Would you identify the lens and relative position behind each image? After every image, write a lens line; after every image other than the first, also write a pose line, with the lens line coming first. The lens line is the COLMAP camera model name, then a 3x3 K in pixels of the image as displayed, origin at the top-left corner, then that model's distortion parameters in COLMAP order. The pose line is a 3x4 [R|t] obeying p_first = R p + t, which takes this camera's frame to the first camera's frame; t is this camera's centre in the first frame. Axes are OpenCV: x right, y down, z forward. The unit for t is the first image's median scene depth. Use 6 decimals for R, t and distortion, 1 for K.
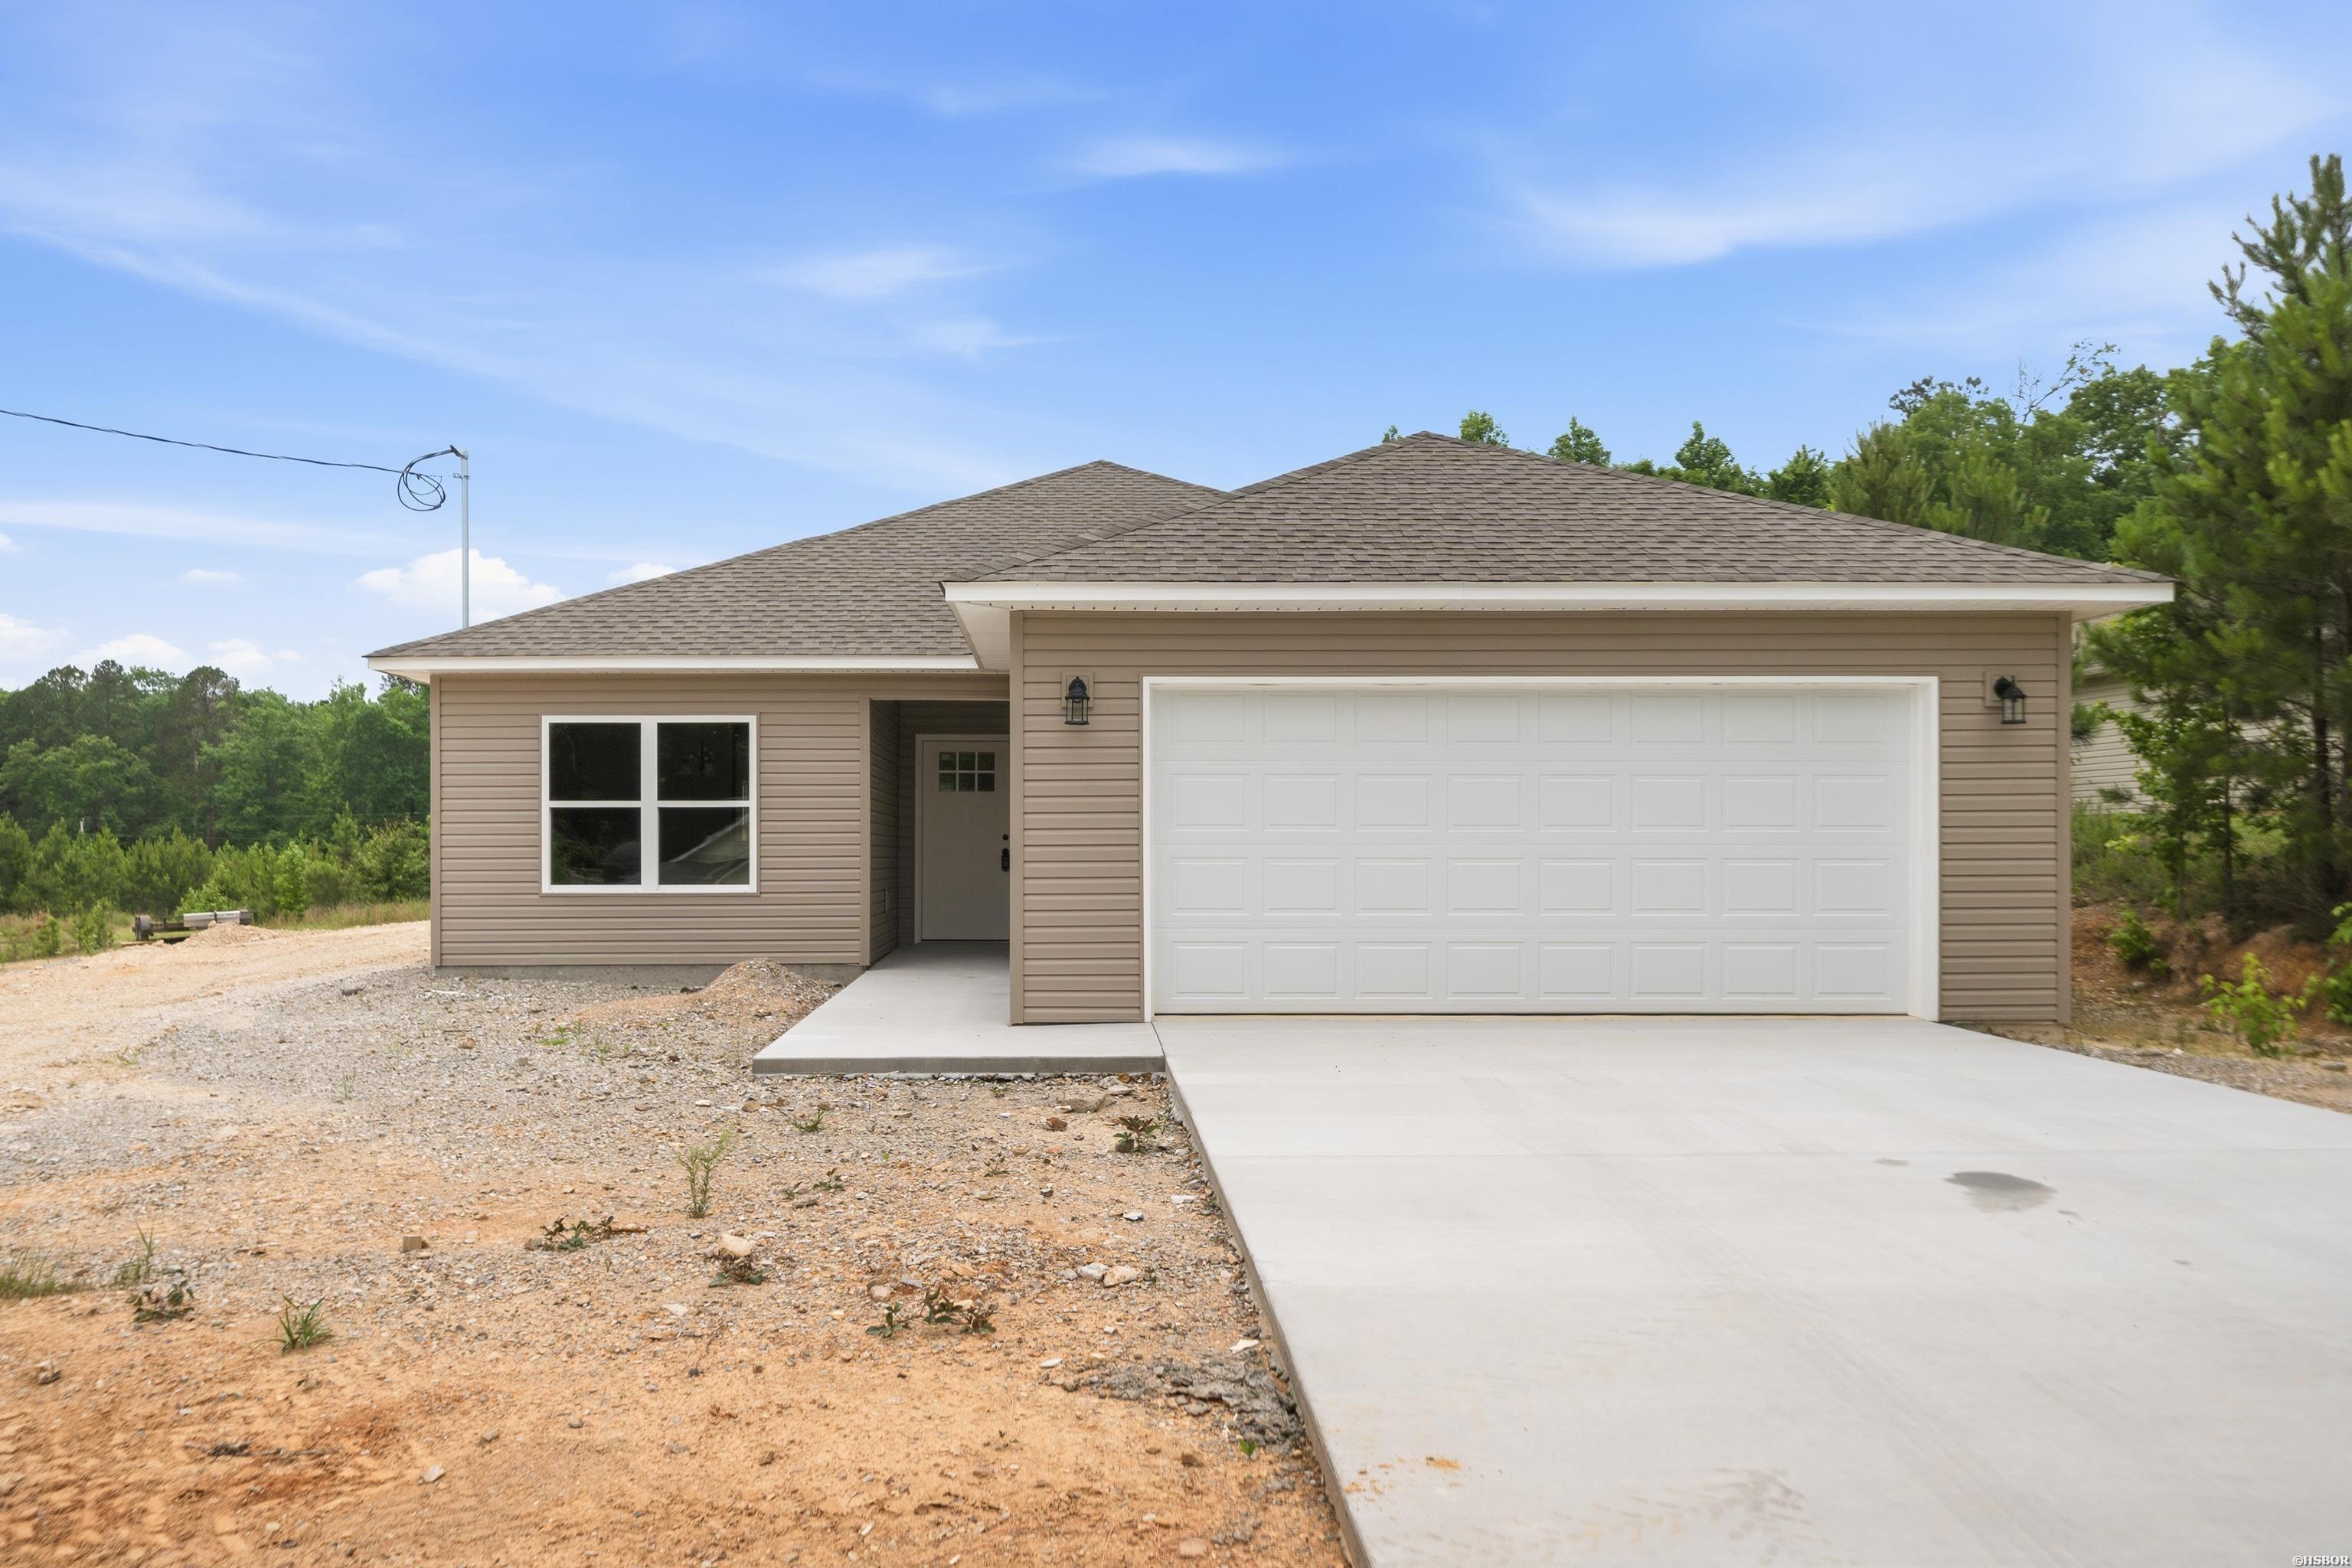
lens RADIAL K [[1571.3, 0, 1100.3], [0, 1571.3, 861.3], [0, 0, 1]] dist [-0.001855, -0.001034]
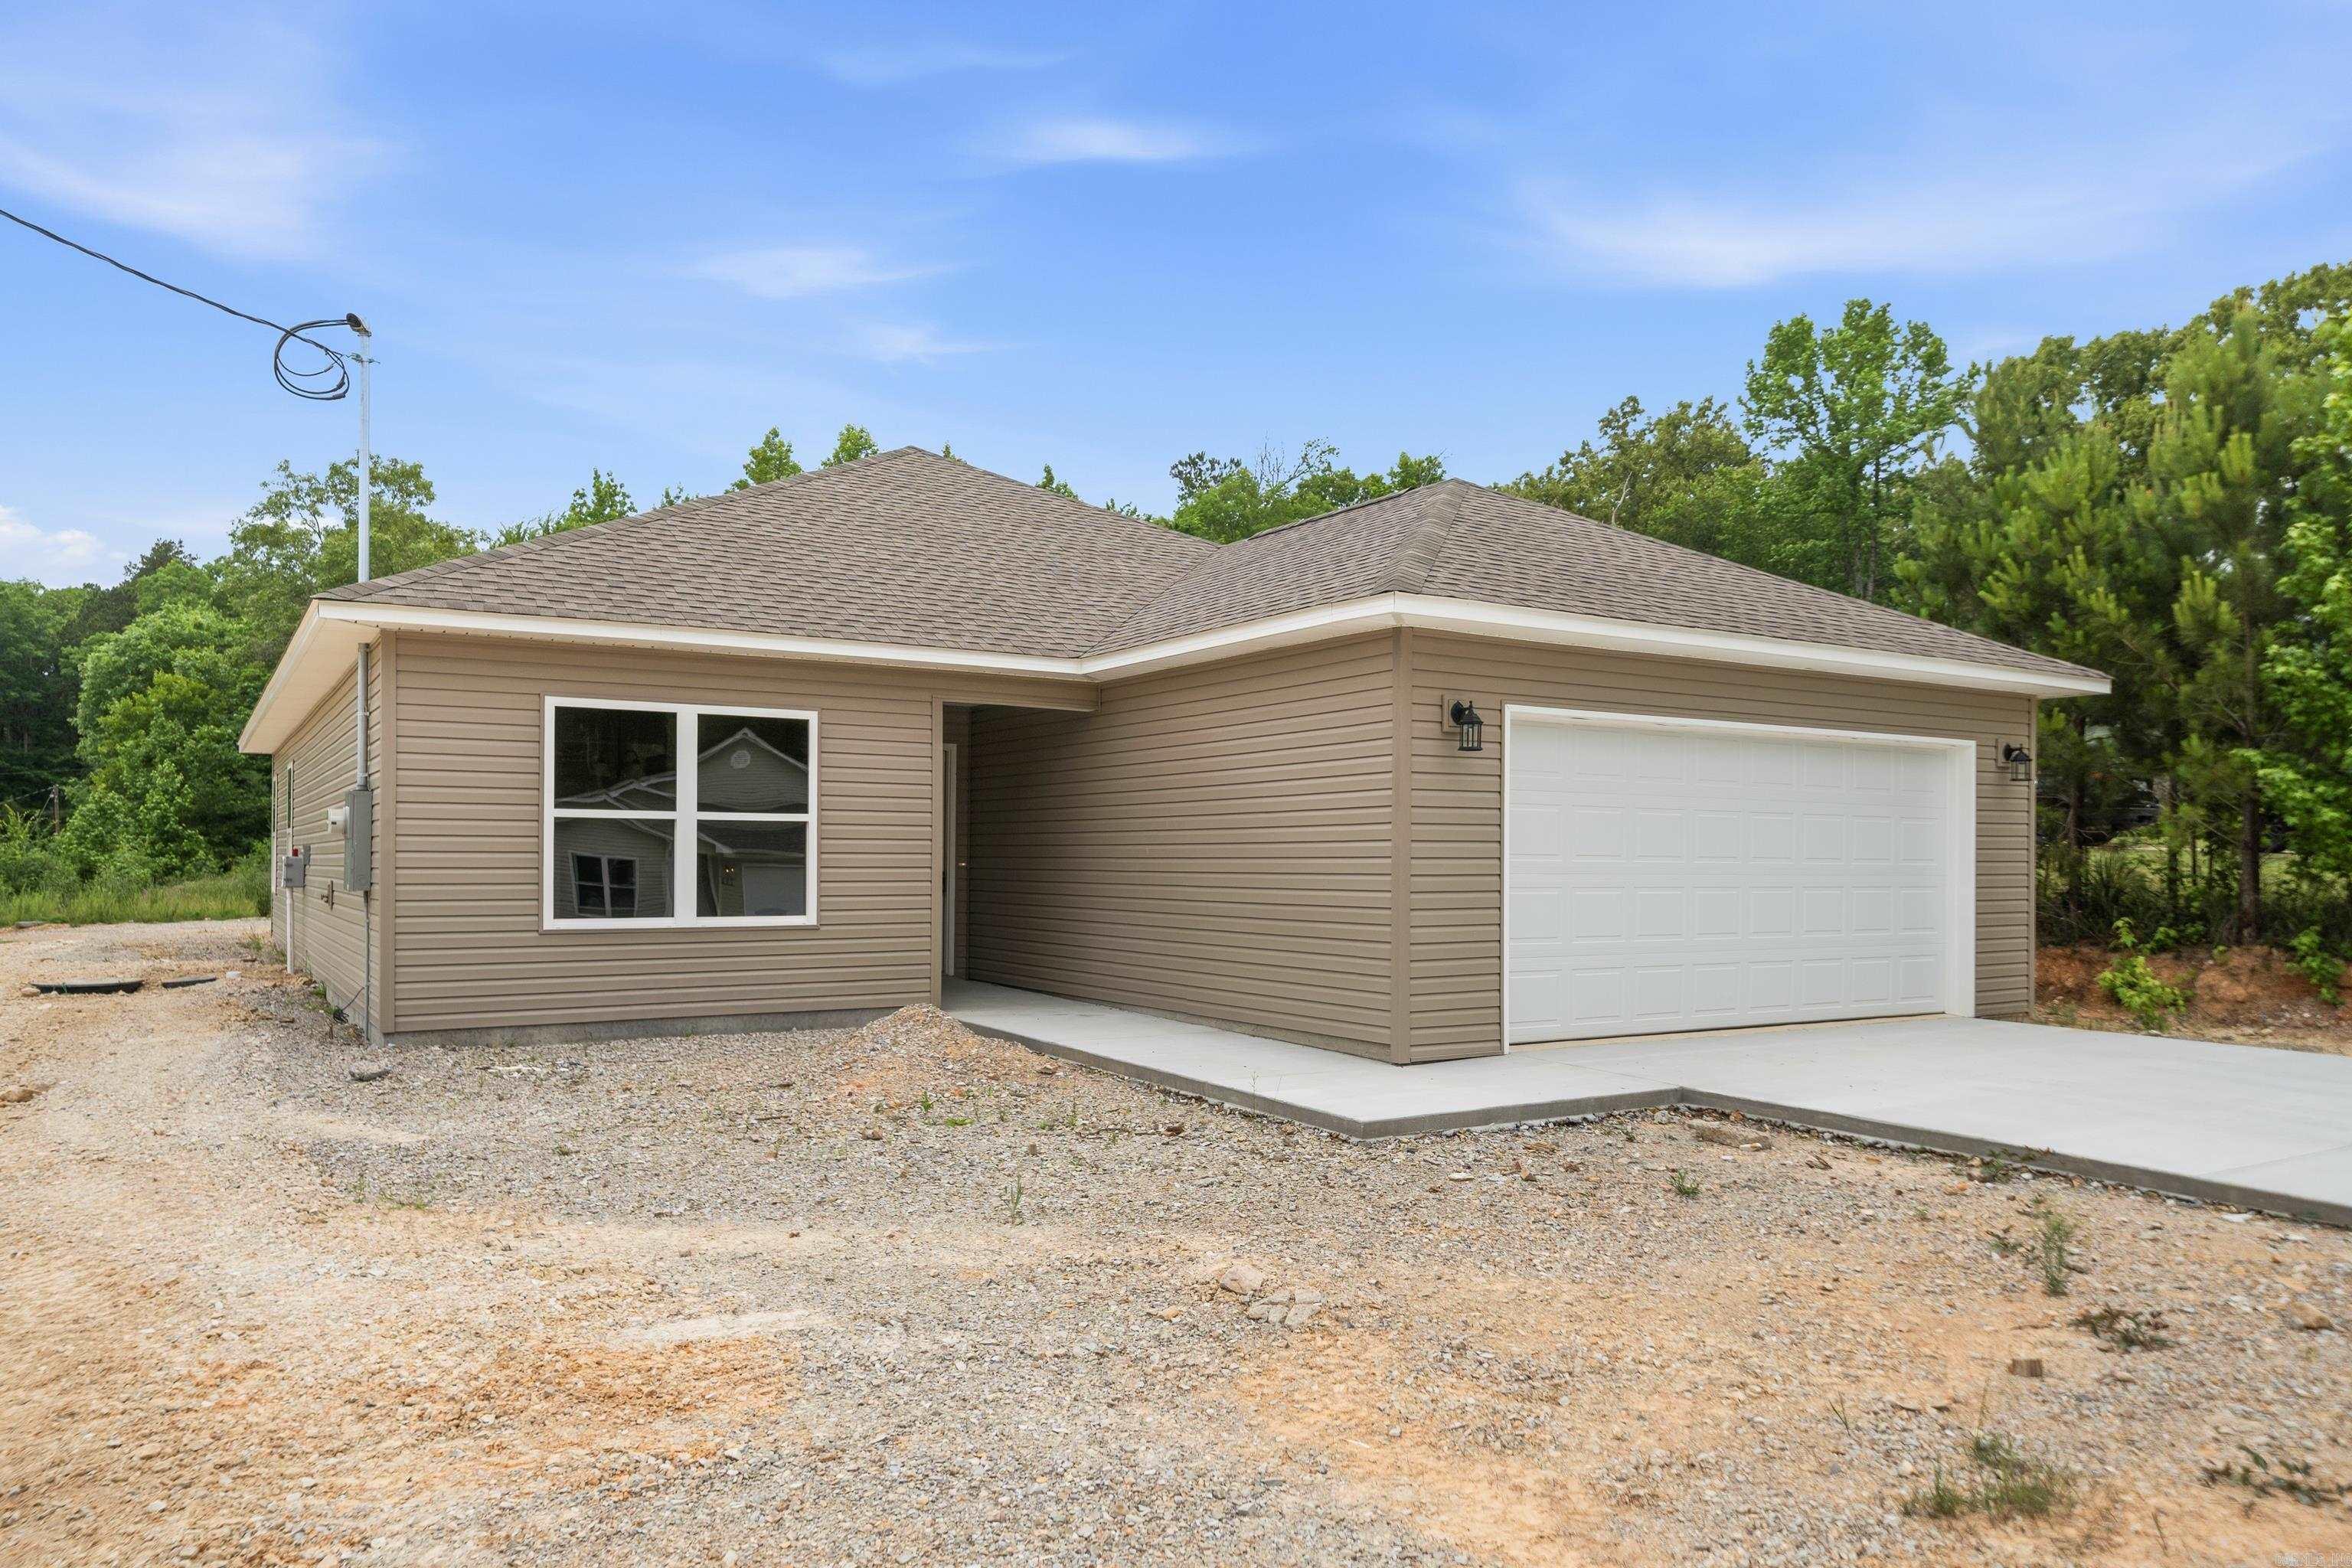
lens RADIAL K [[1548.7, 0, 1171.2], [0, 1548.7, 859.9], [0, 0, 1]] dist [0.006306, 0.000530]
pose [[0.857963, 0.005791, 0.513678, -0.479631], [-0.003206, 0.999977, -0.005919, -0.010174], [-0.513701, 0.003432, 0.857962, 0.202120]]
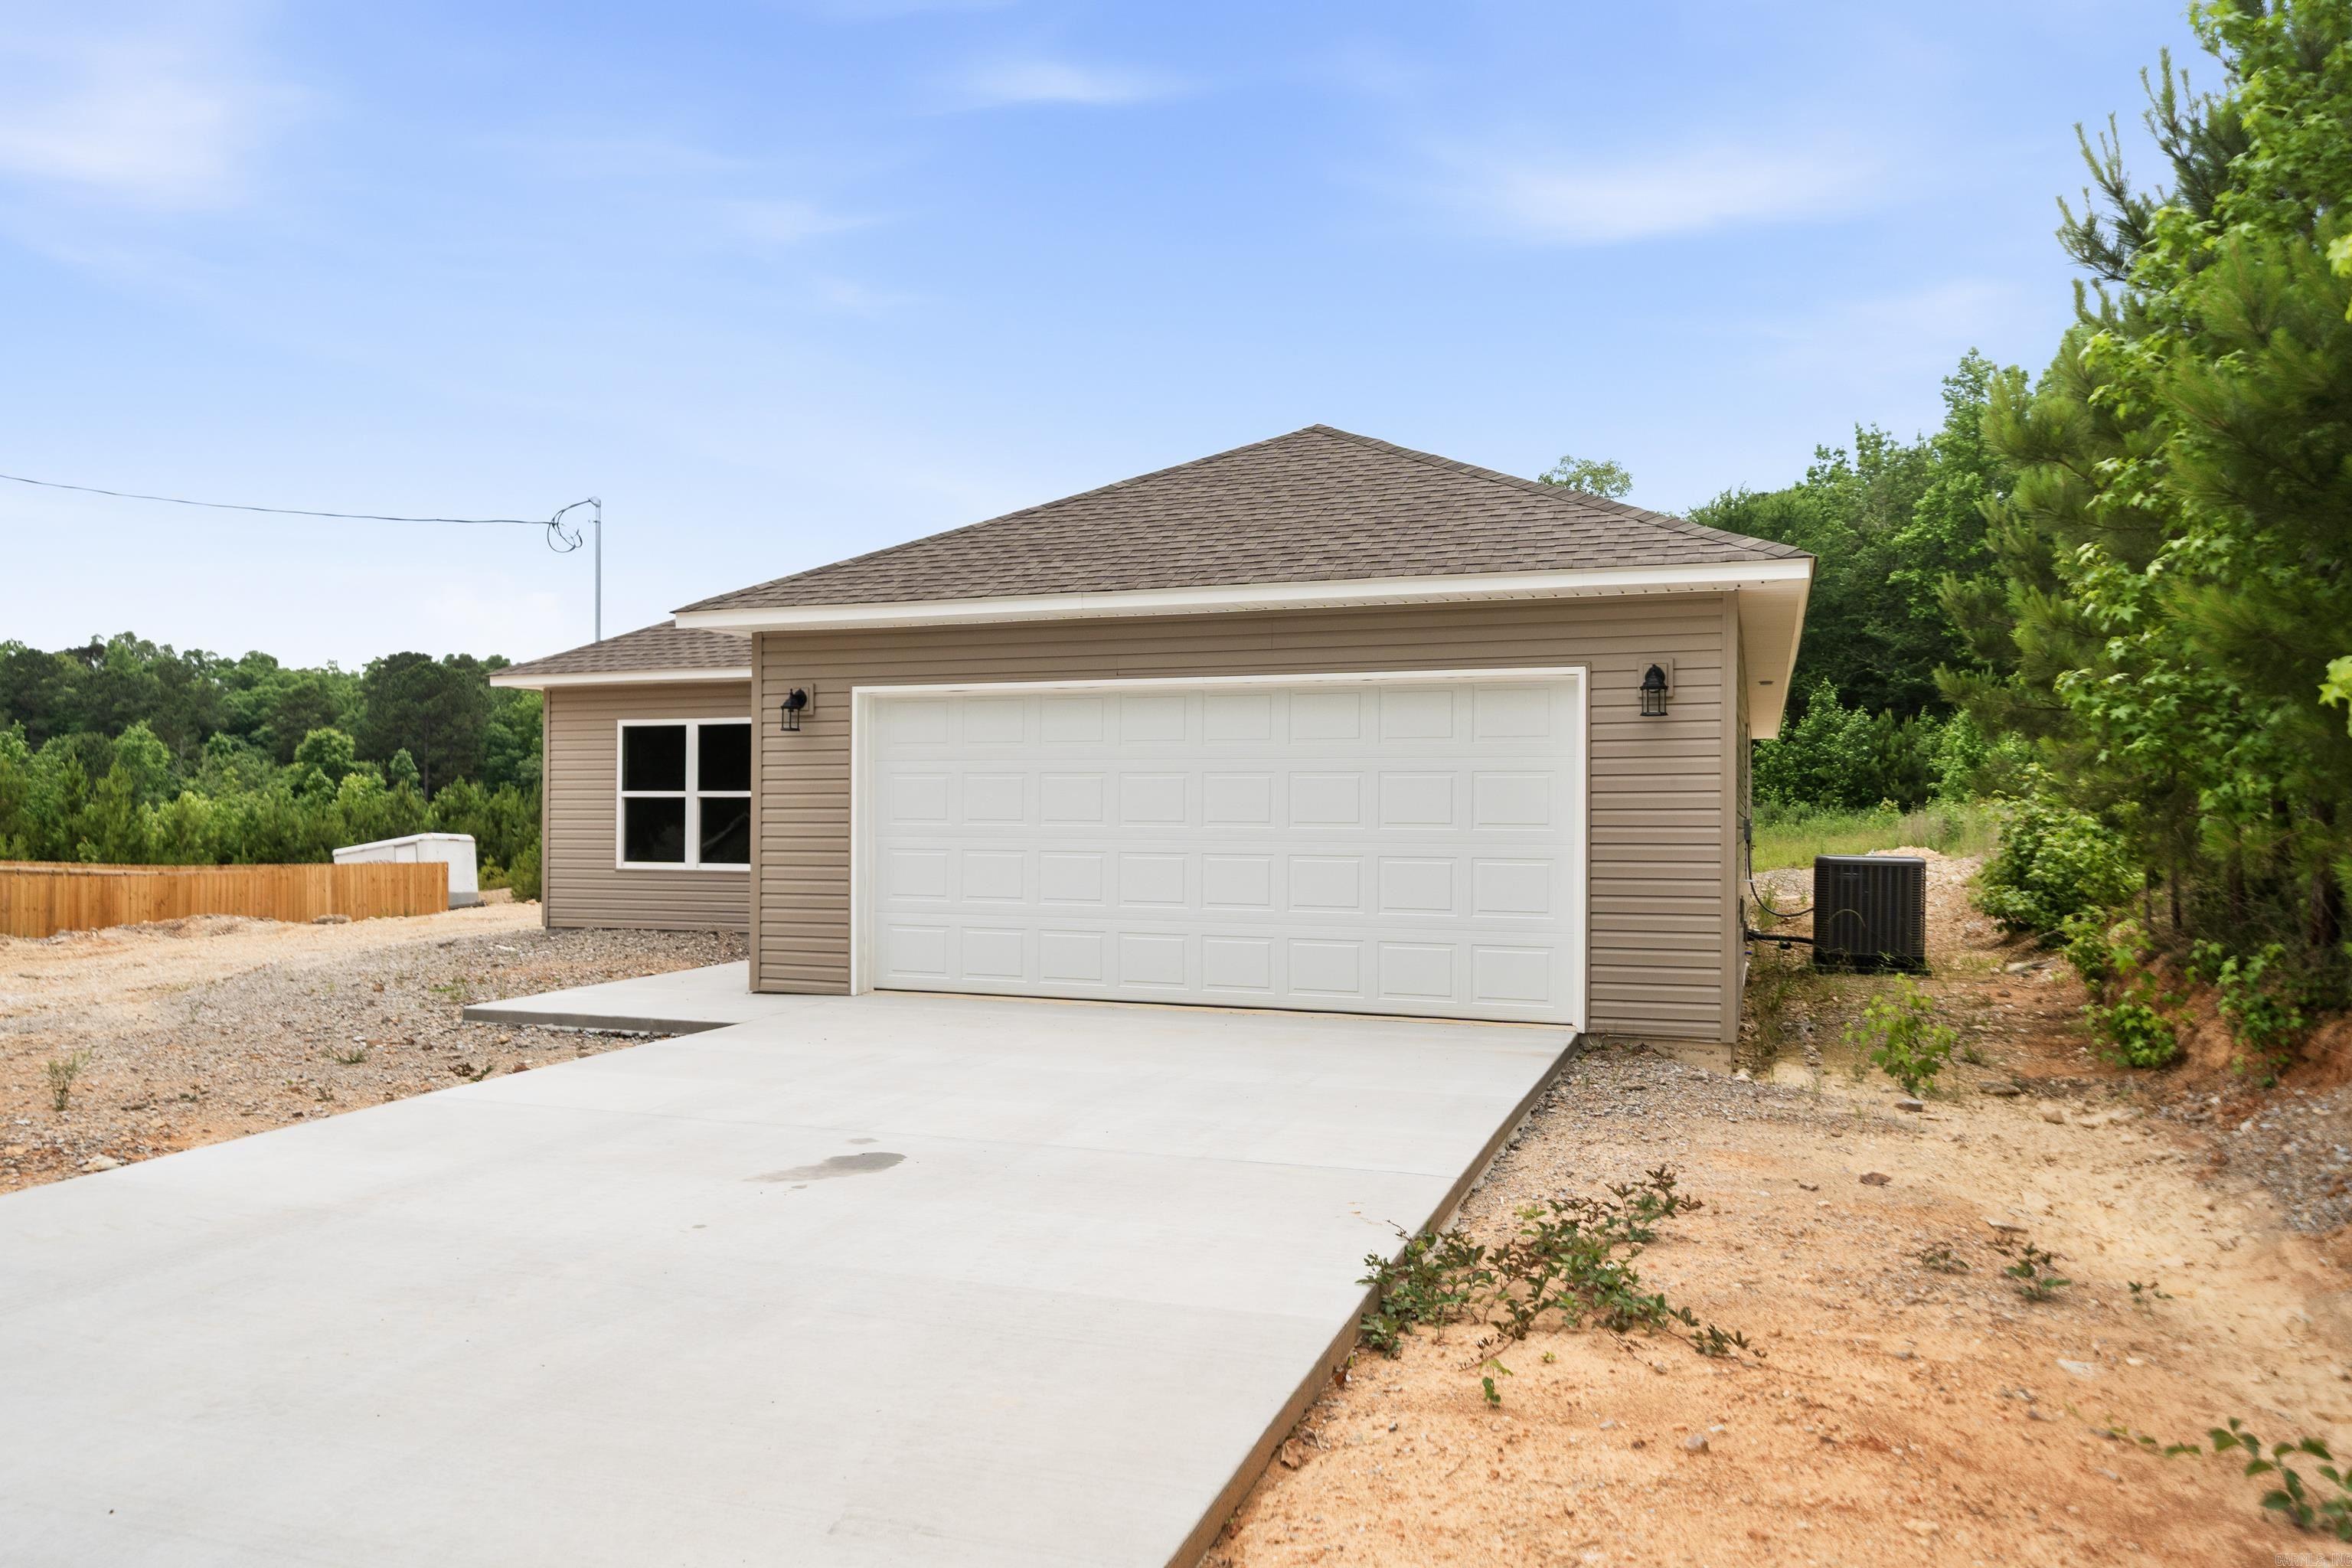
lens RADIAL K [[1625.1, 0, 1175.4], [0, 1625.1, 816.2], [0, 0, 1]] dist [0.000847, -0.000129]
pose [[0.931318, 0.005788, -0.364162, 0.489816], [-0.009958, 0.999905, -0.009574, -0.012048], [0.364072, 0.012542, 0.931286, 0.003979]]
